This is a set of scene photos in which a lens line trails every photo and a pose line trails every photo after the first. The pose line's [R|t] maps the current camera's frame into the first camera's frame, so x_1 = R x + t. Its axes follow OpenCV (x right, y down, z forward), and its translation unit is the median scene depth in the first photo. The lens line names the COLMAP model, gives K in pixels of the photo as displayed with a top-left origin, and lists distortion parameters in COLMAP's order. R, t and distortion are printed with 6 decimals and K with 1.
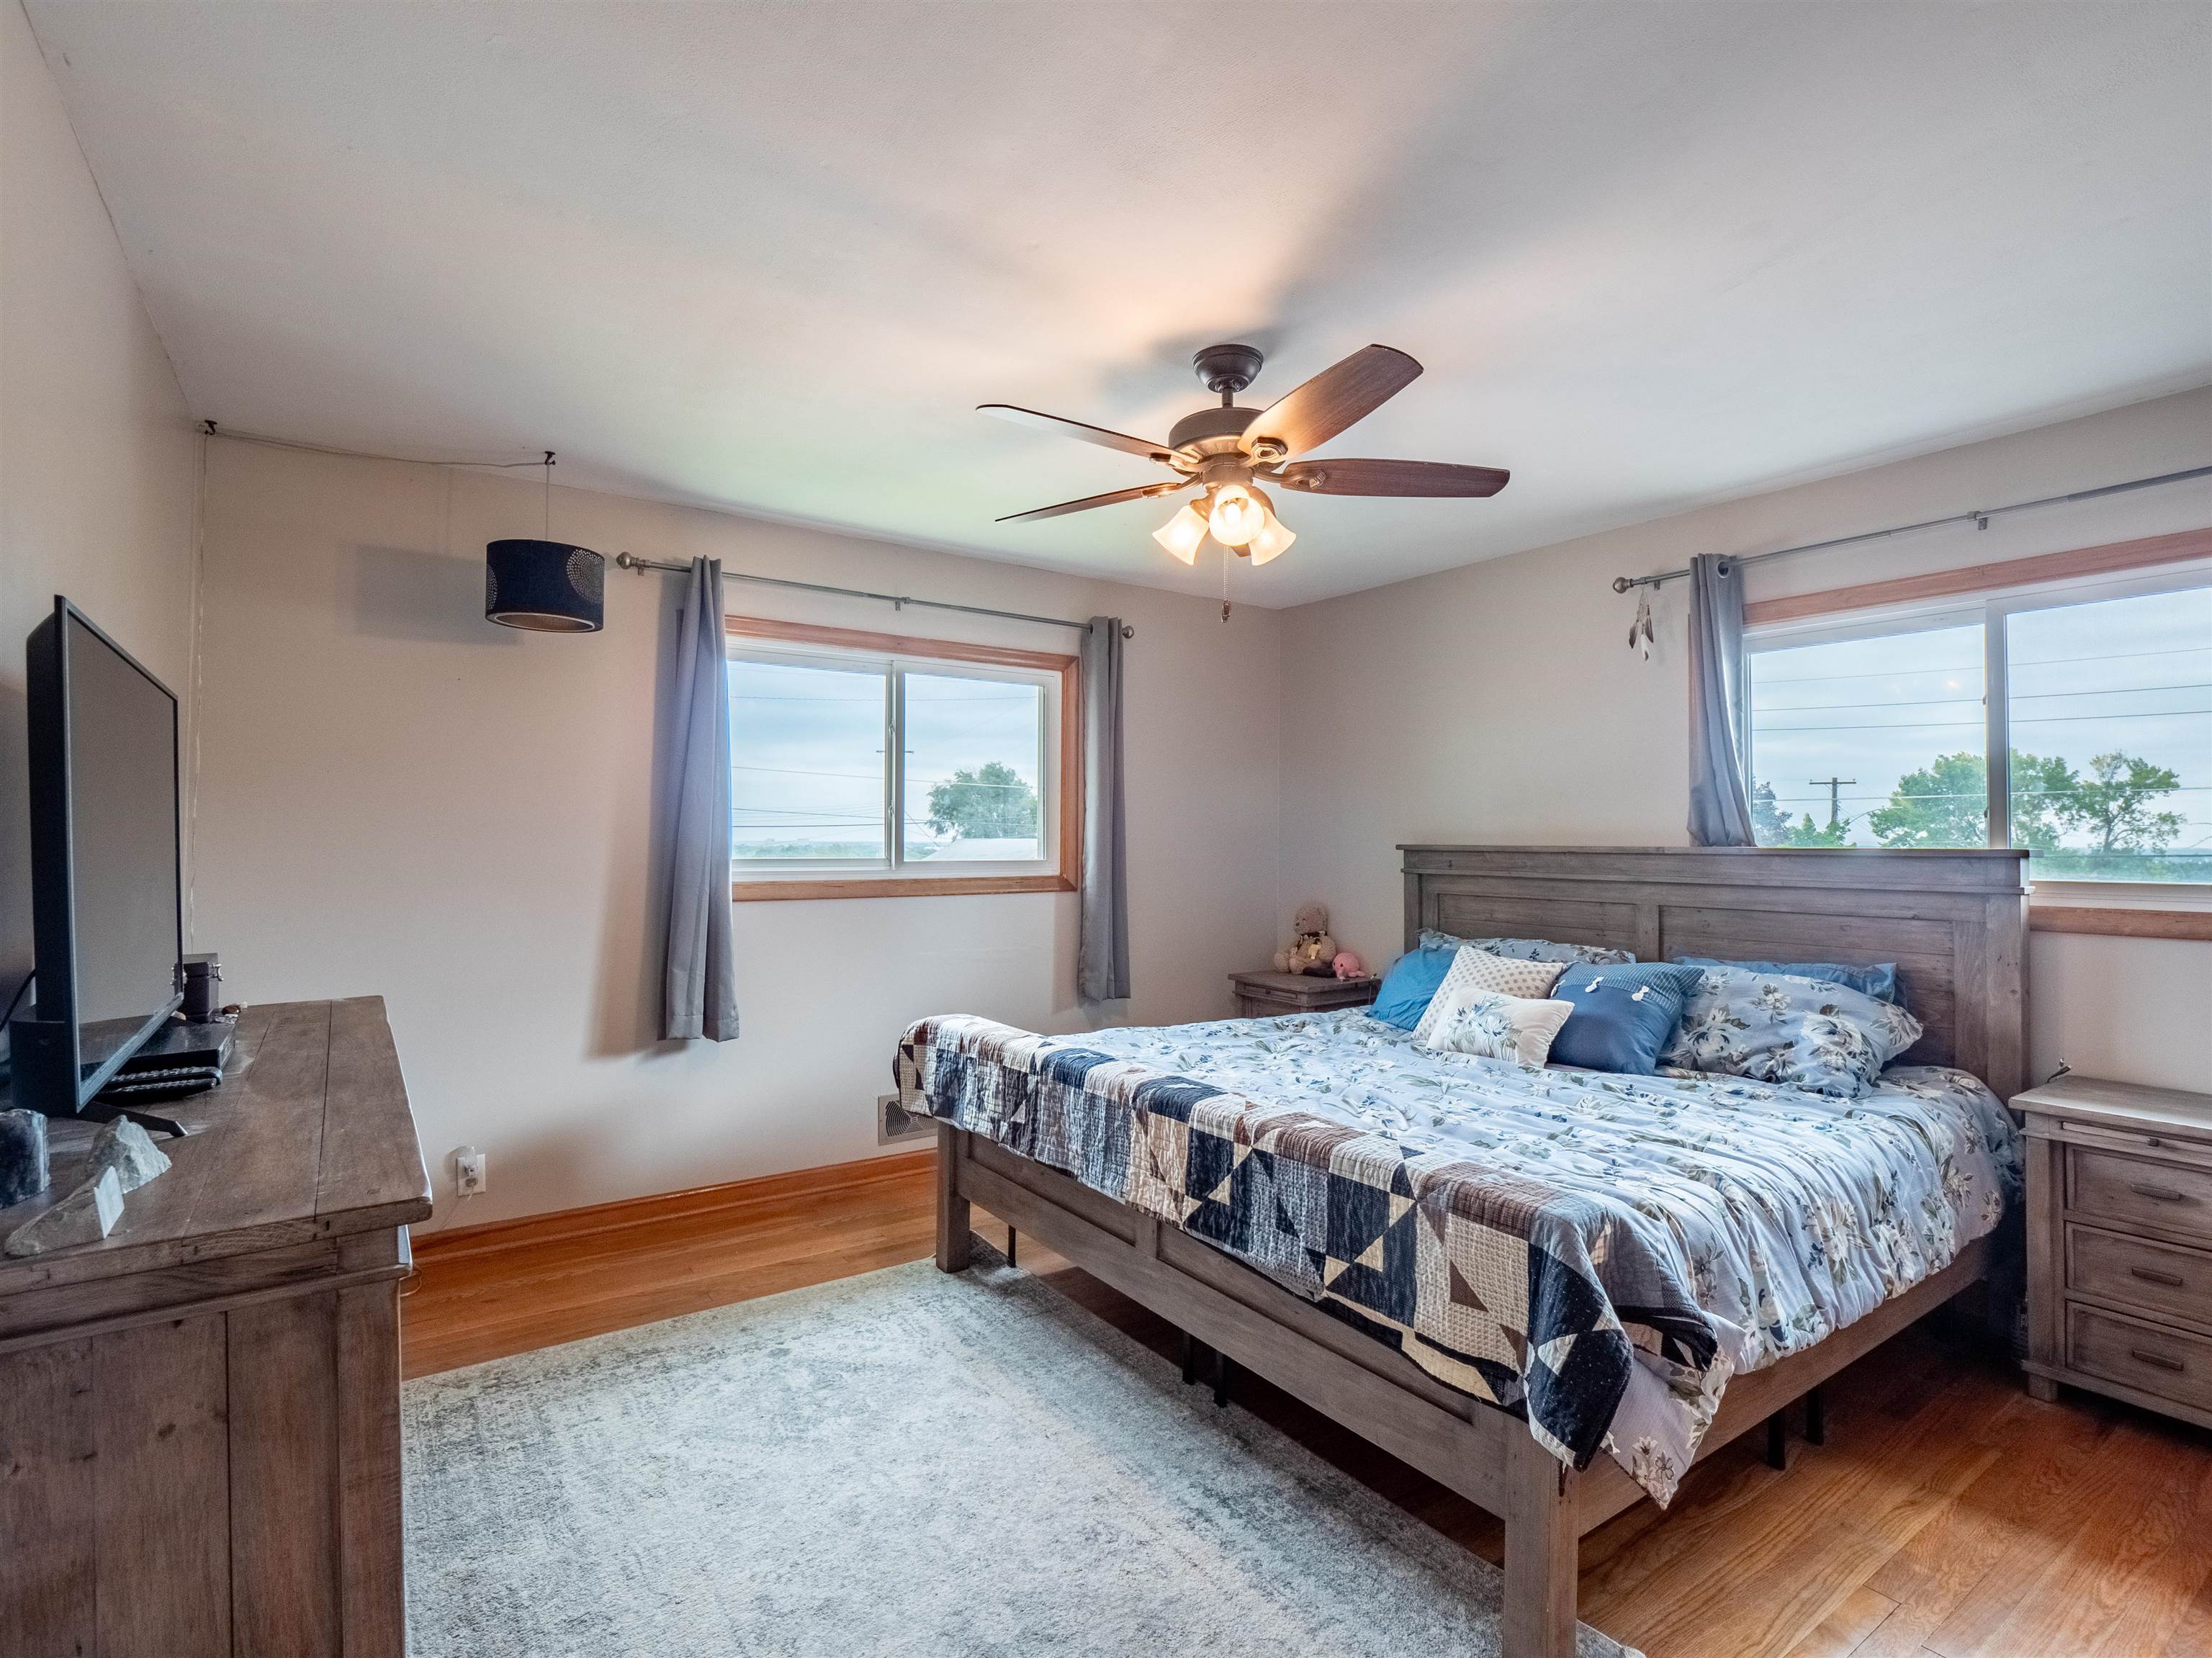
lens RADIAL K [[1083.2, 0, 1113.5], [0, 1083.2, 822.3], [0, 0, 1]] dist [-0.014992, 0.000130]
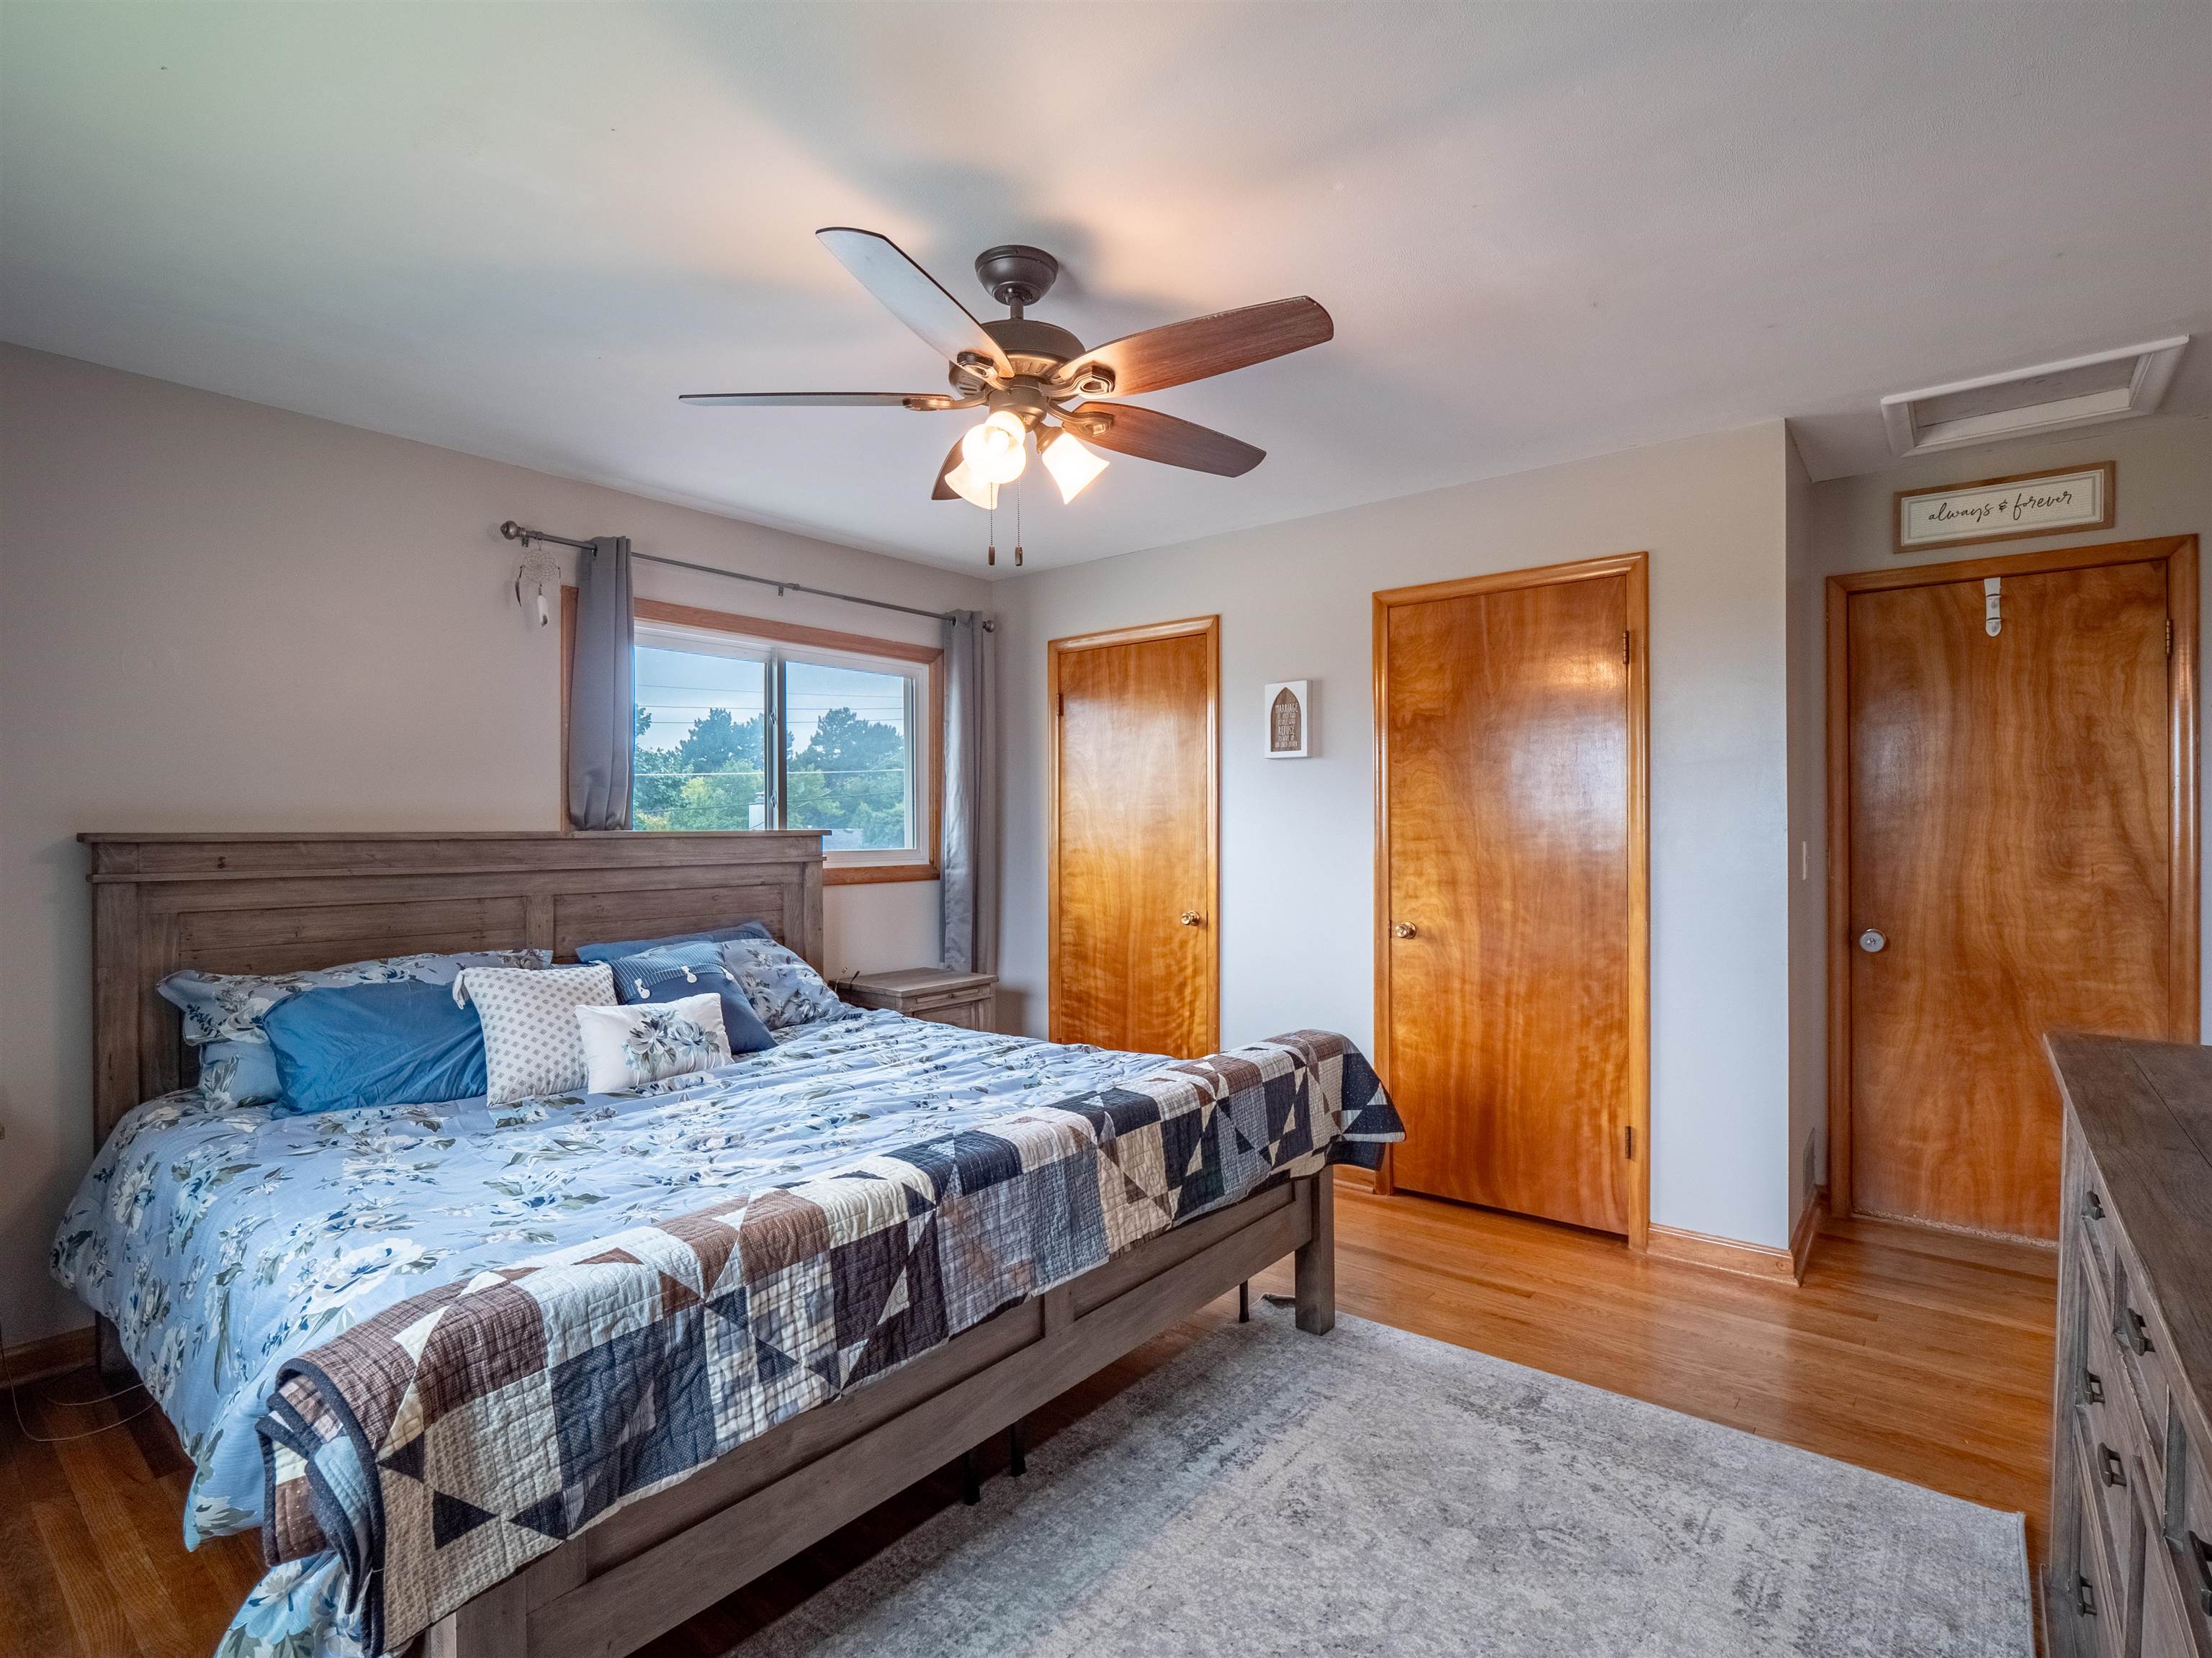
lens RADIAL K [[1083.2, 0, 1105.9], [0, 1083.2, 832.1], [0, 0, 1]] dist [-0.014992, 0.000130]
pose [[-0.282713, -0.008681, 0.959165, -0.646924], [-0.014735, 0.999880, 0.004706, 0.015534], [-0.959091, -0.012803, -0.282807, 1.023681]]
